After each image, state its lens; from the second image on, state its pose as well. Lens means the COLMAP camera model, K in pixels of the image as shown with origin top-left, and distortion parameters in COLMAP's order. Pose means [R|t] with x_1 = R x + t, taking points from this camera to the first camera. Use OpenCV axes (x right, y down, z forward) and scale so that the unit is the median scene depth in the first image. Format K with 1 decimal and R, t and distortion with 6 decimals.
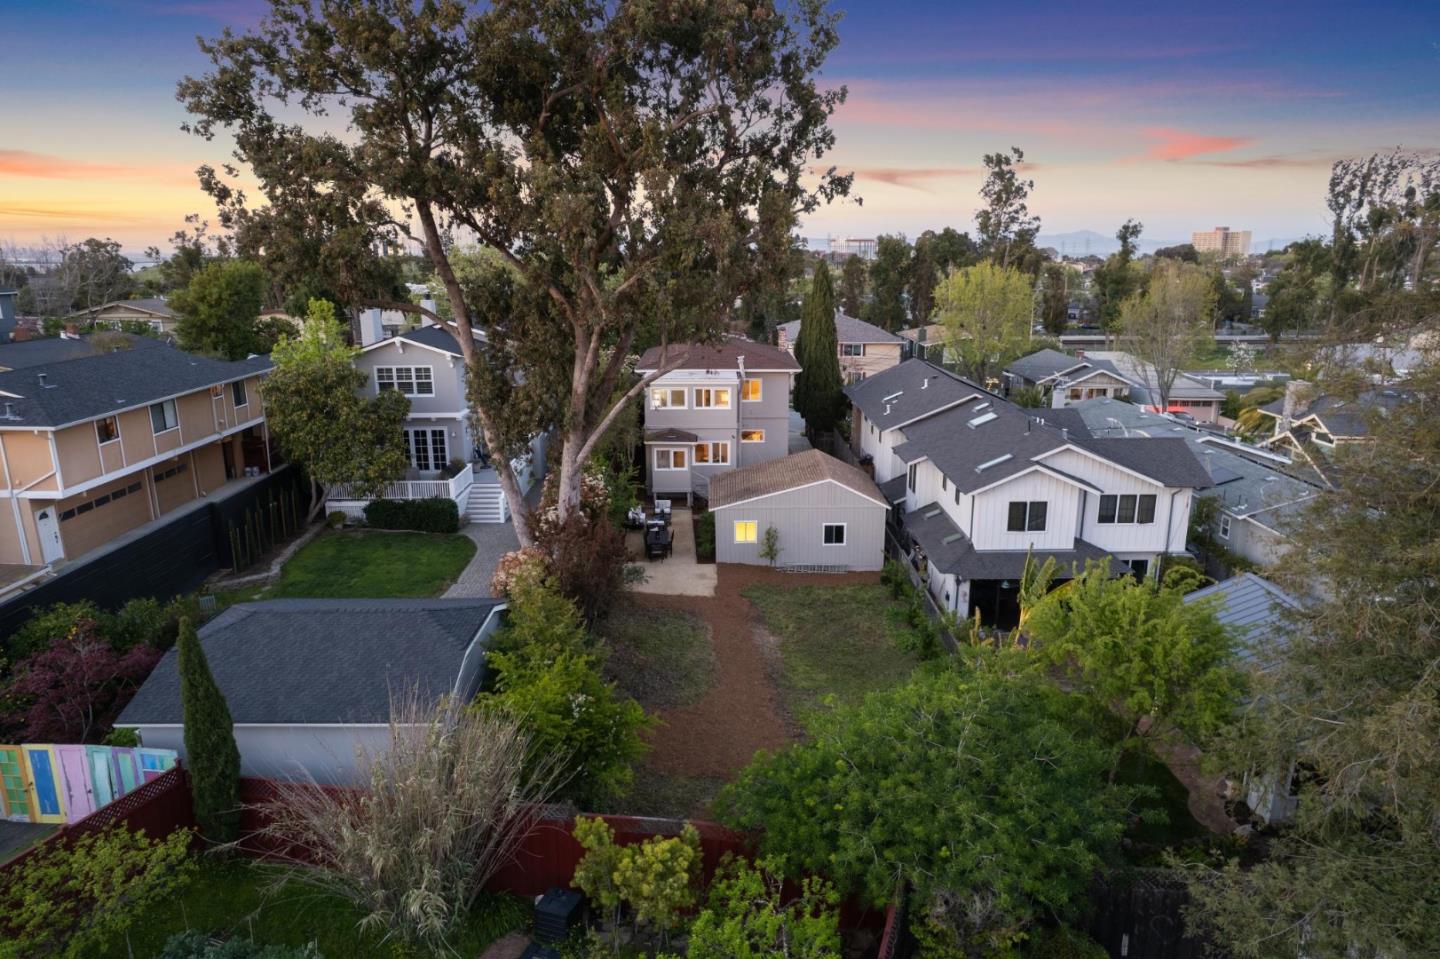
lens RADIAL K [[929.1, 0, 724.1], [0, 929.1, 478.3], [0, 0, 1]] dist [-0.058565, 0.052171]
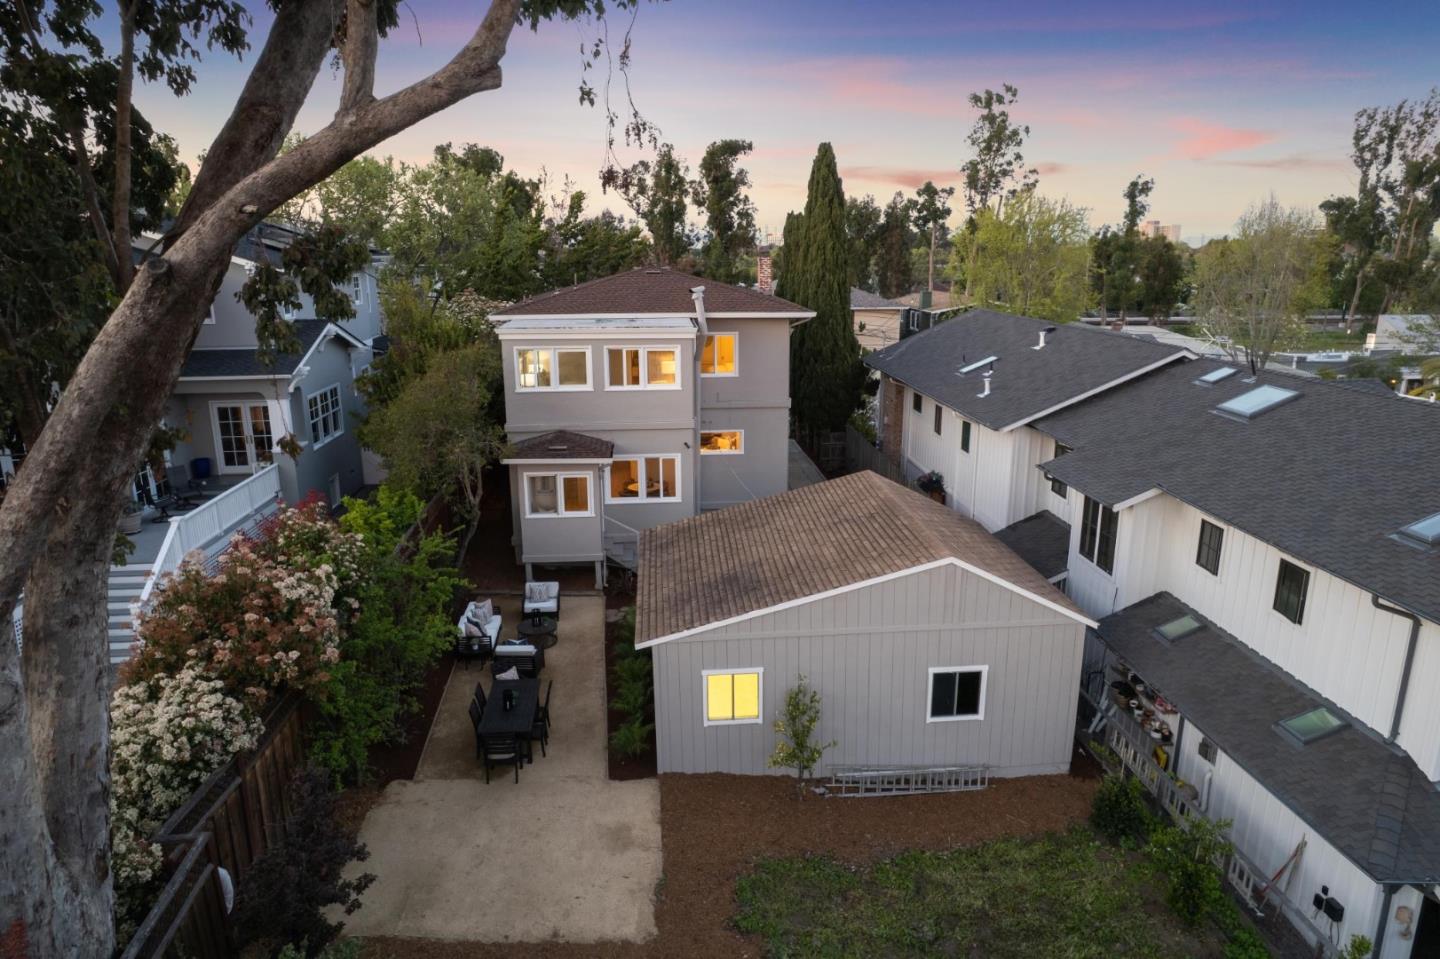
lens RADIAL K [[929.1, 0, 726.3], [0, 929.1, 481.4], [0, 0, 1]] dist [-0.058565, 0.052171]
pose [[0.997439, -0.018142, 0.069185, -0.004621], [0.017788, 0.999825, 0.005731, -0.033970], [-0.069277, -0.004485, 0.997587, 0.614047]]
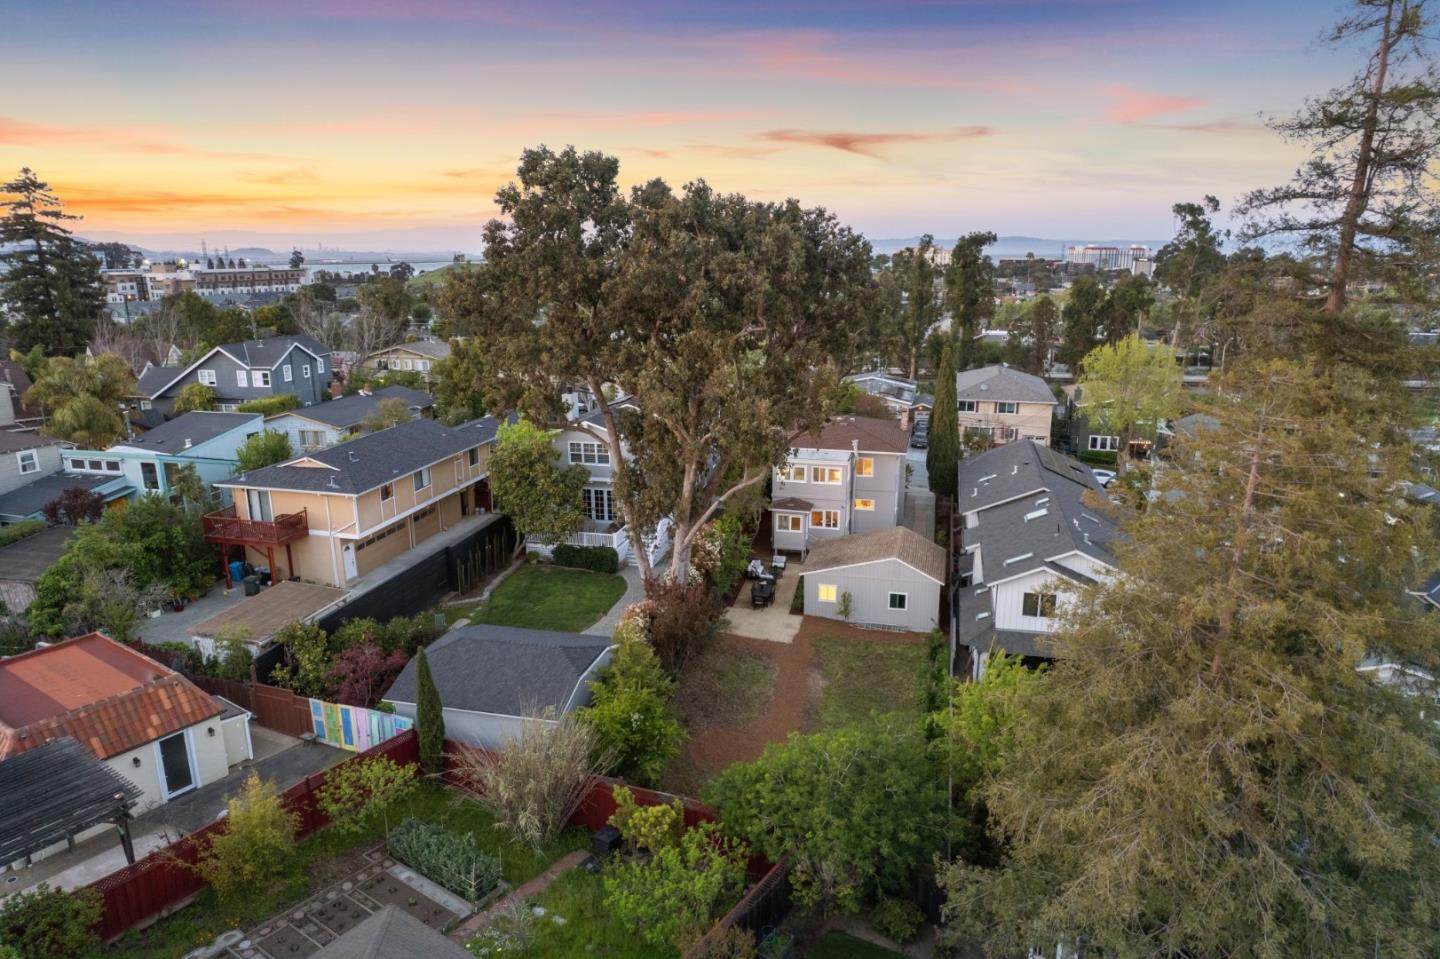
lens RADIAL K [[929.1, 0, 725.8], [0, 929.1, 469.5], [0, 0, 1]] dist [-0.058565, 0.052171]
pose [[0.970561, 0.056779, -0.234069, 0.176080], [-0.059039, 0.998252, -0.002654, -0.100454], [0.233510, 0.016395, 0.972216, -0.278648]]
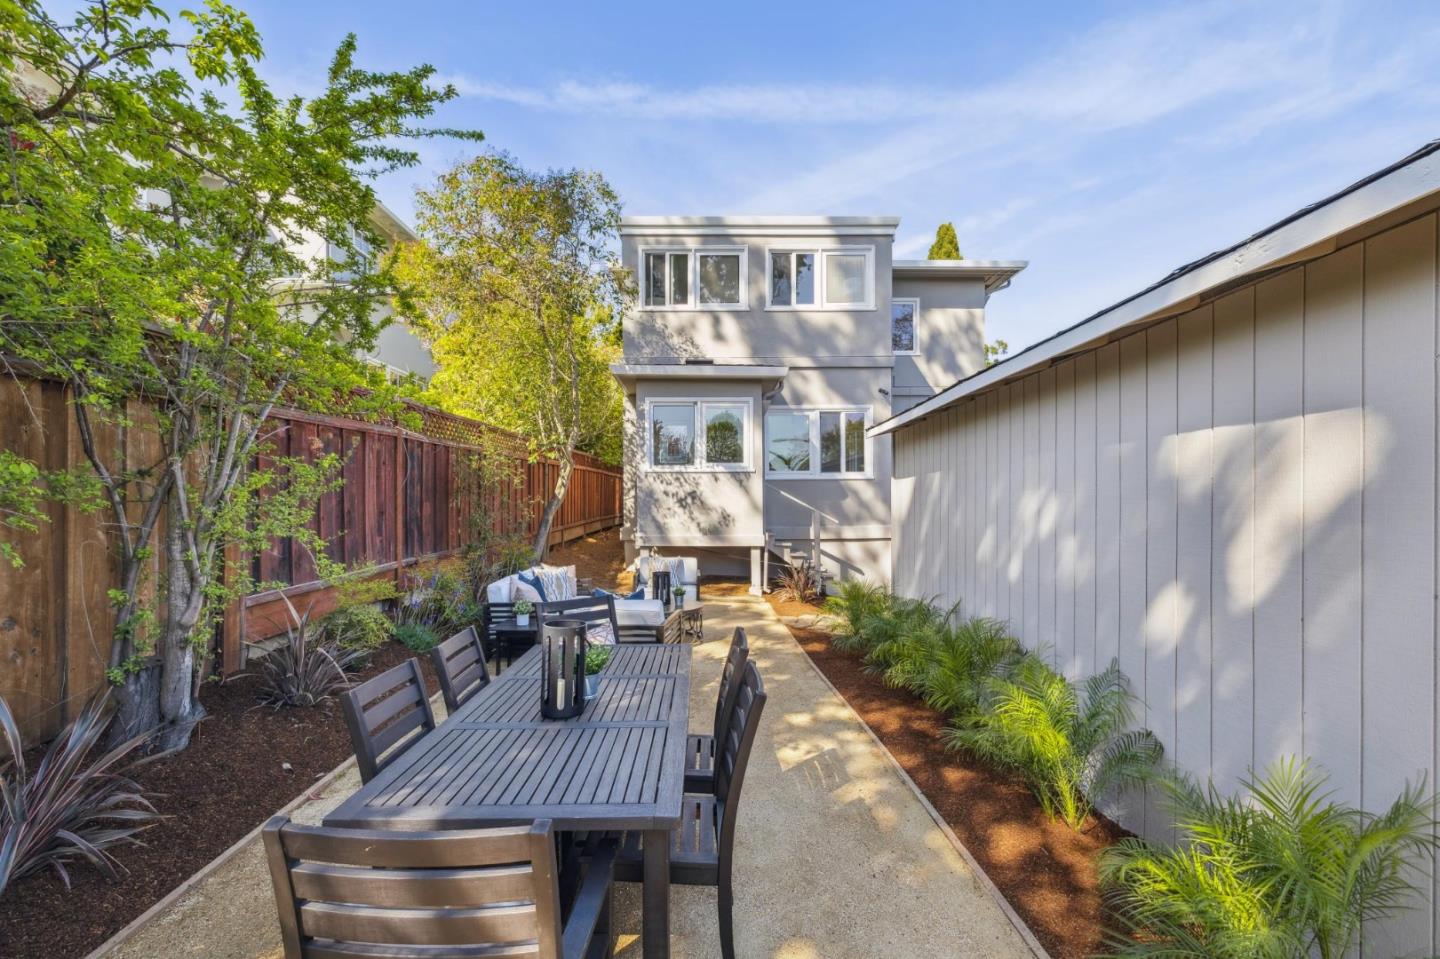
lens RADIAL K [[603.6, 0, 724.7], [0, 603.6, 508.3], [0, 0, 1]] dist [-0.005439, -0.001569]
pose [[0.999517, -0.001929, -0.031006, -0.050160], [-0.005272, 0.973063, -0.230481, 0.058358], [0.030615, 0.230533, 0.972583, 0.971256]]
